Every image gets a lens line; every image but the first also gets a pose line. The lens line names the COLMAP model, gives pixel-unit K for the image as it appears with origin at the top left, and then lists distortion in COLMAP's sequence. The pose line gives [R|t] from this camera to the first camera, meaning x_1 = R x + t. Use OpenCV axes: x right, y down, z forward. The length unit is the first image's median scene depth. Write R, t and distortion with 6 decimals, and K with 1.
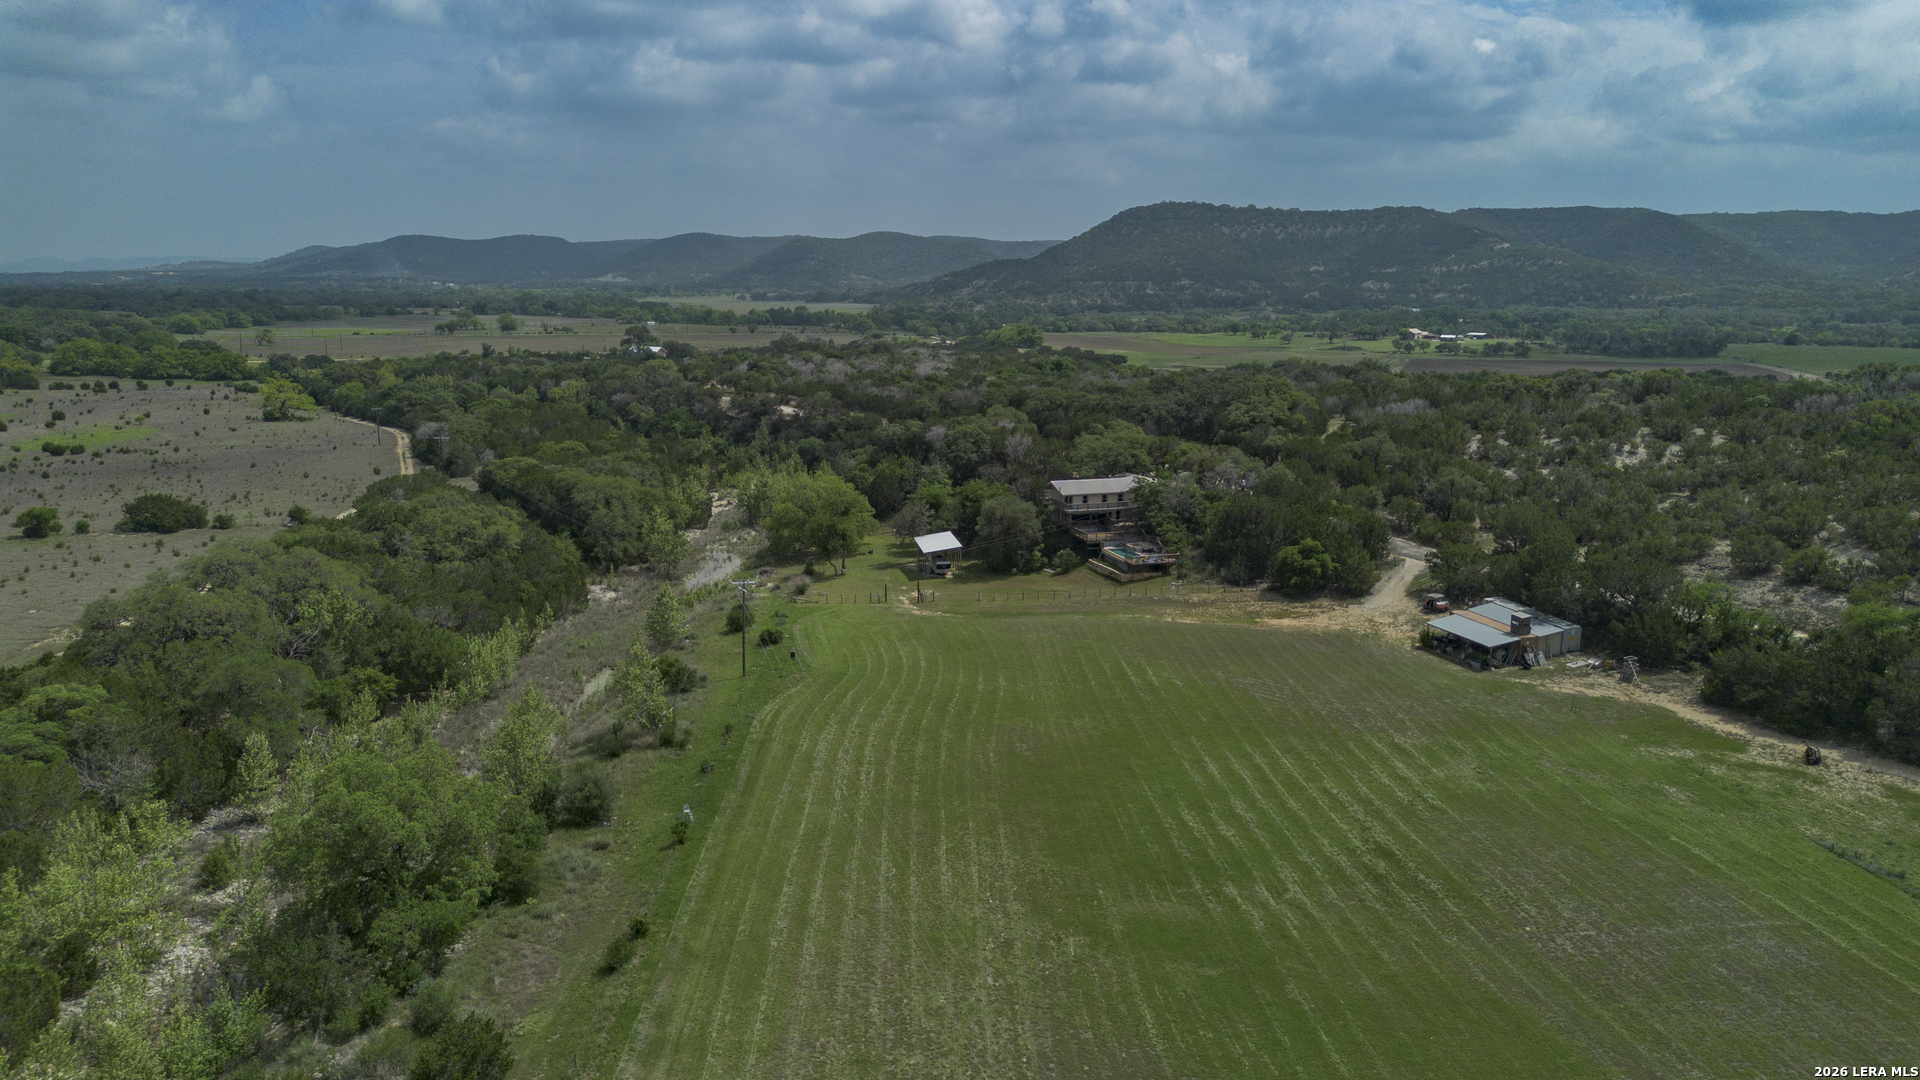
lens RADIAL K [[1359.4, 0, 956.5], [0, 1359.4, 535.2], [0, 0, 1]] dist [0.073224, -0.079265]
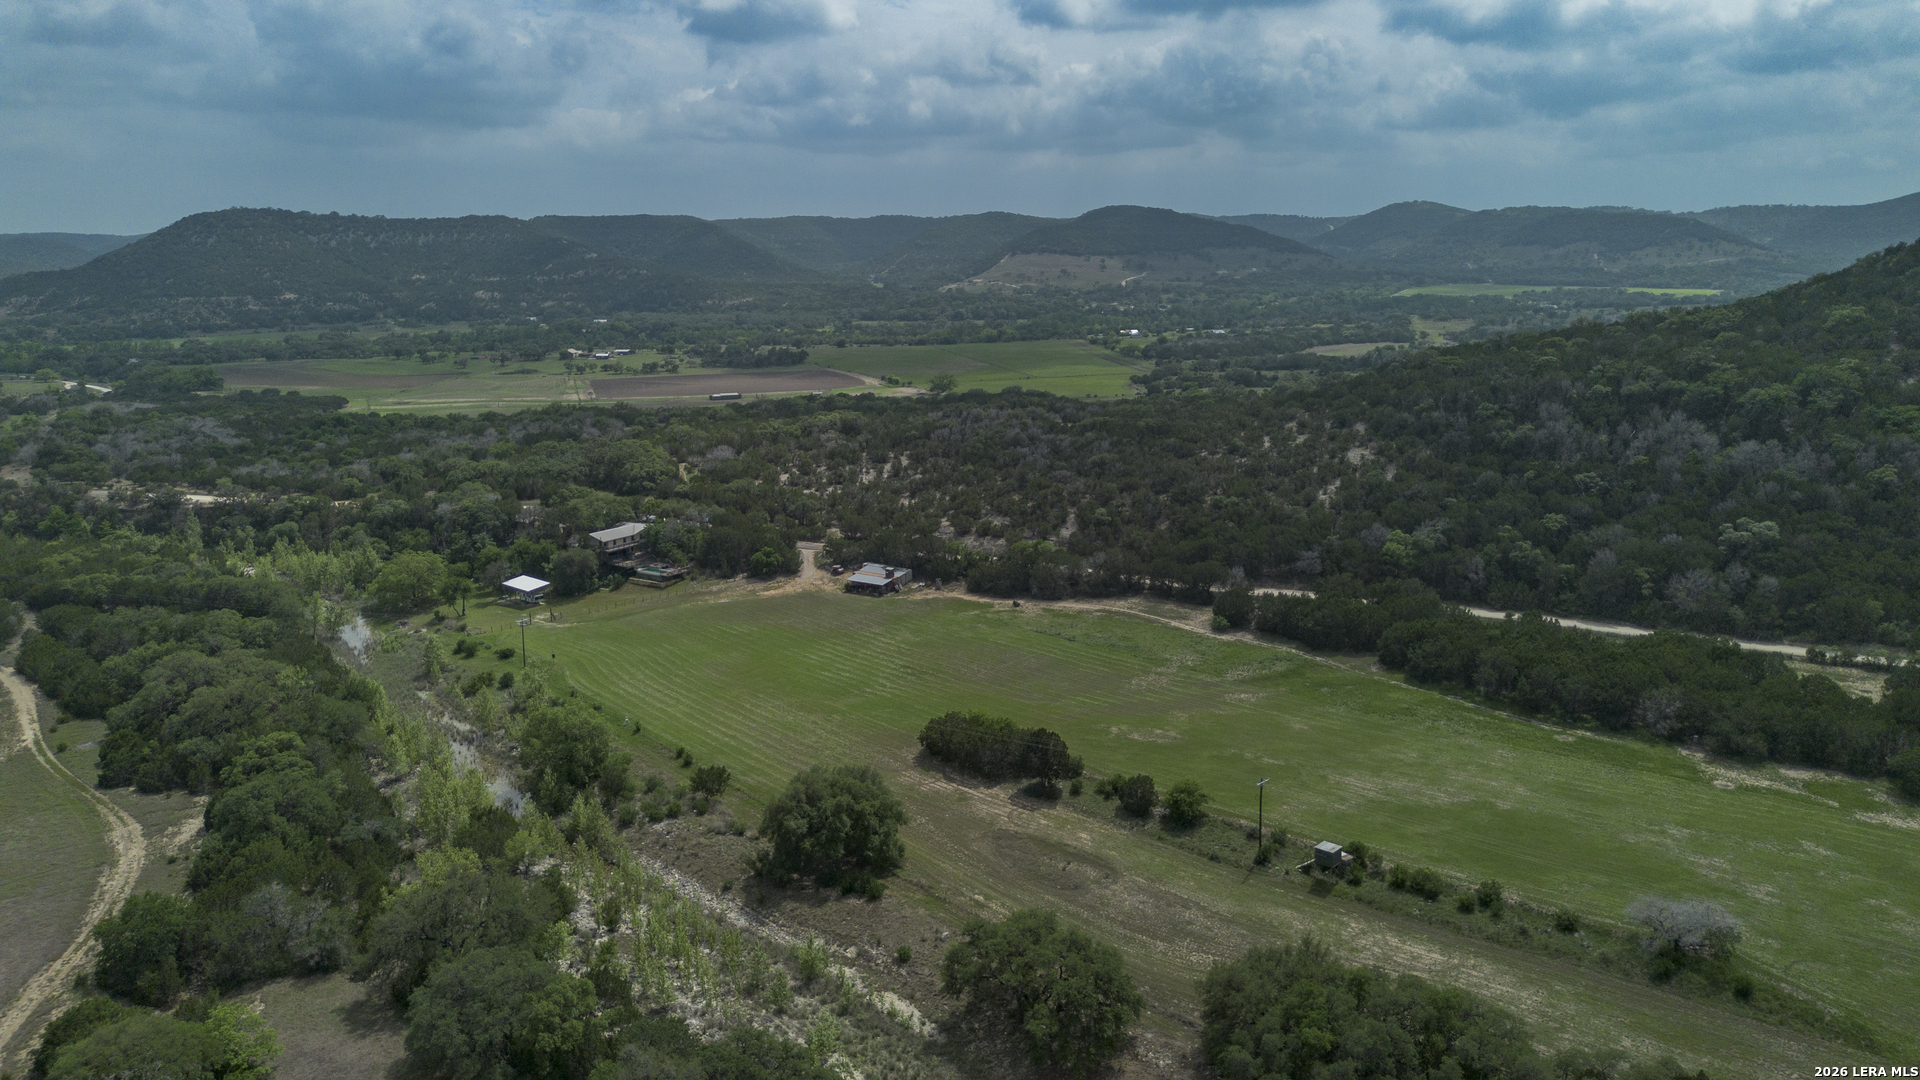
lens RADIAL K [[1359.4, 0, 956.5], [0, 1359.4, 535.2], [0, 0, 1]] dist [0.073224, -0.079265]
pose [[0.789014, -0.143102, 0.597477, -0.343139], [0.134860, 0.989118, 0.058811, -0.046551], [-0.599391, 0.034173, 0.799726, -0.342895]]
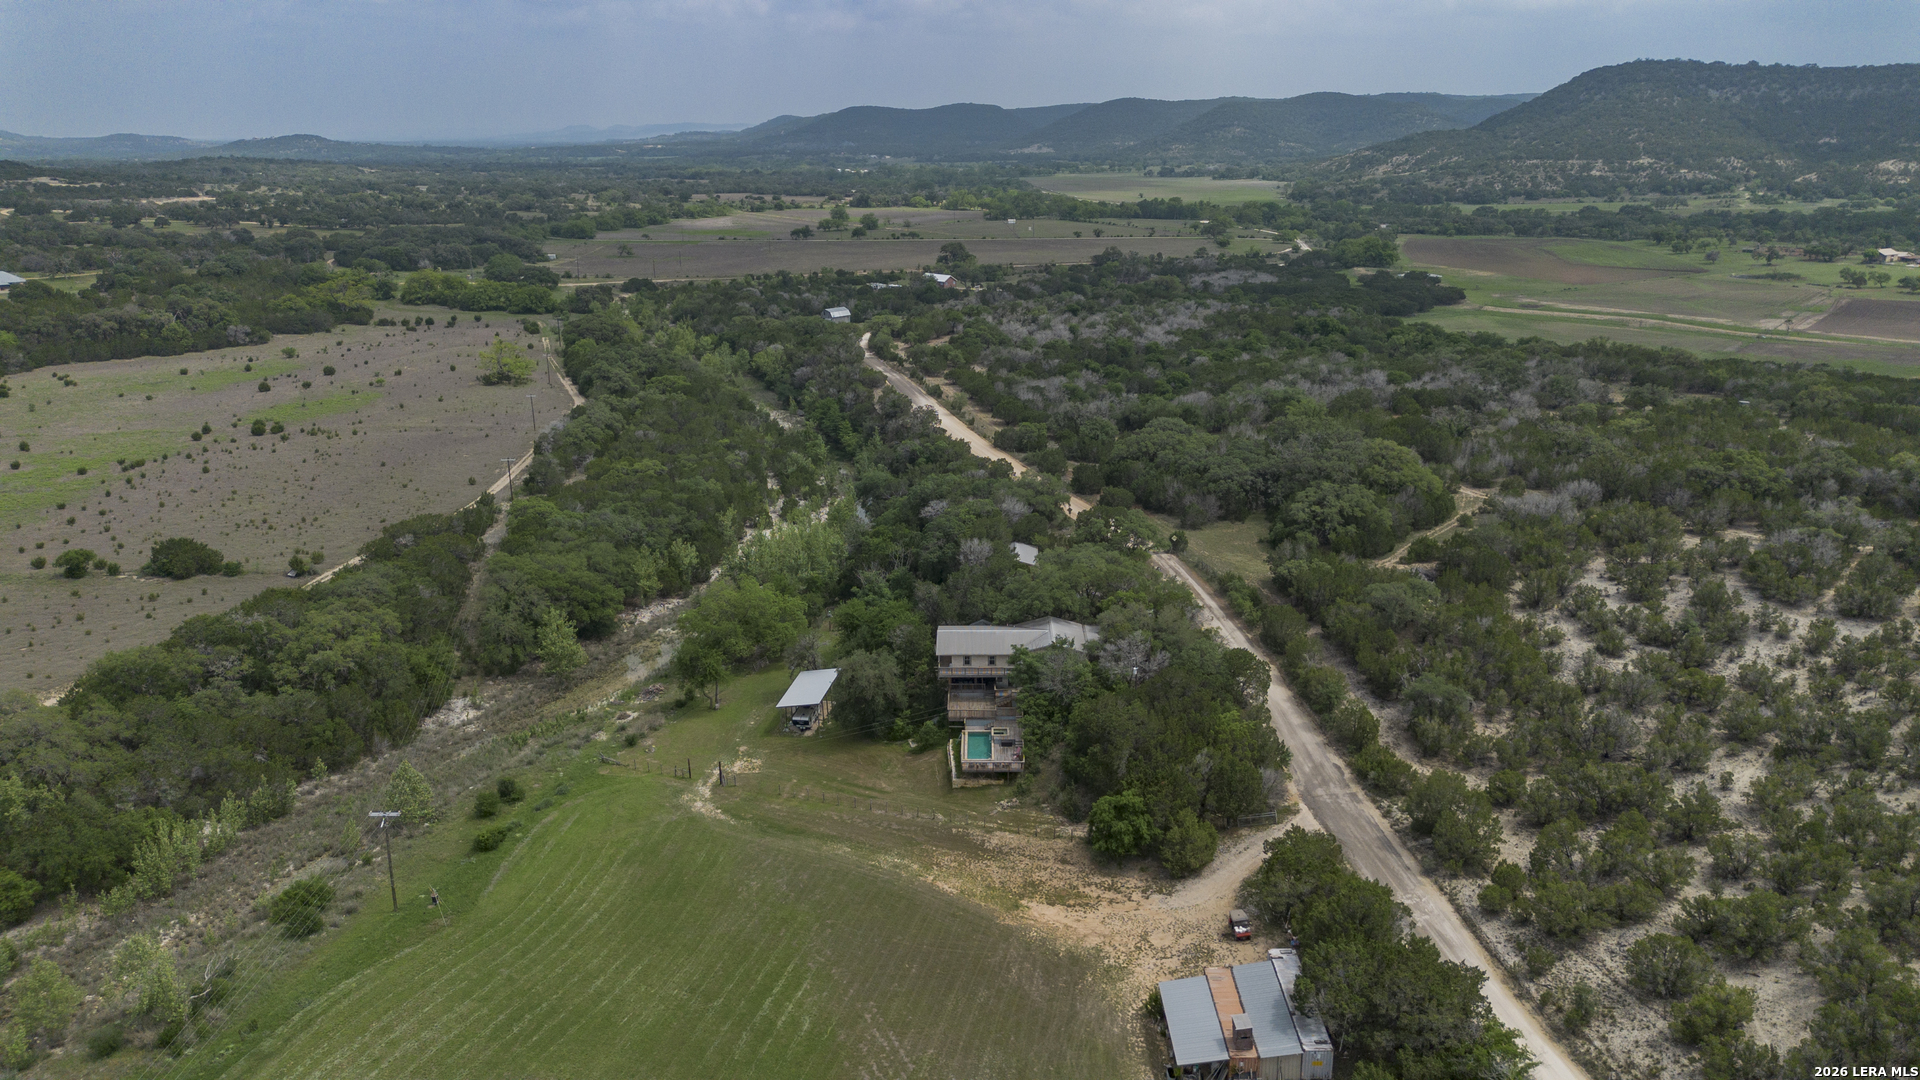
lens RADIAL K [[1359.4, 0, 956.5], [0, 1359.4, 535.2], [0, 0, 1]] dist [0.073224, -0.079265]
pose [[0.948603, 0.079693, -0.306271, 0.207731], [-0.048757, 0.993022, 0.107376, -0.118088], [0.312691, -0.086924, 0.945869, 0.127871]]
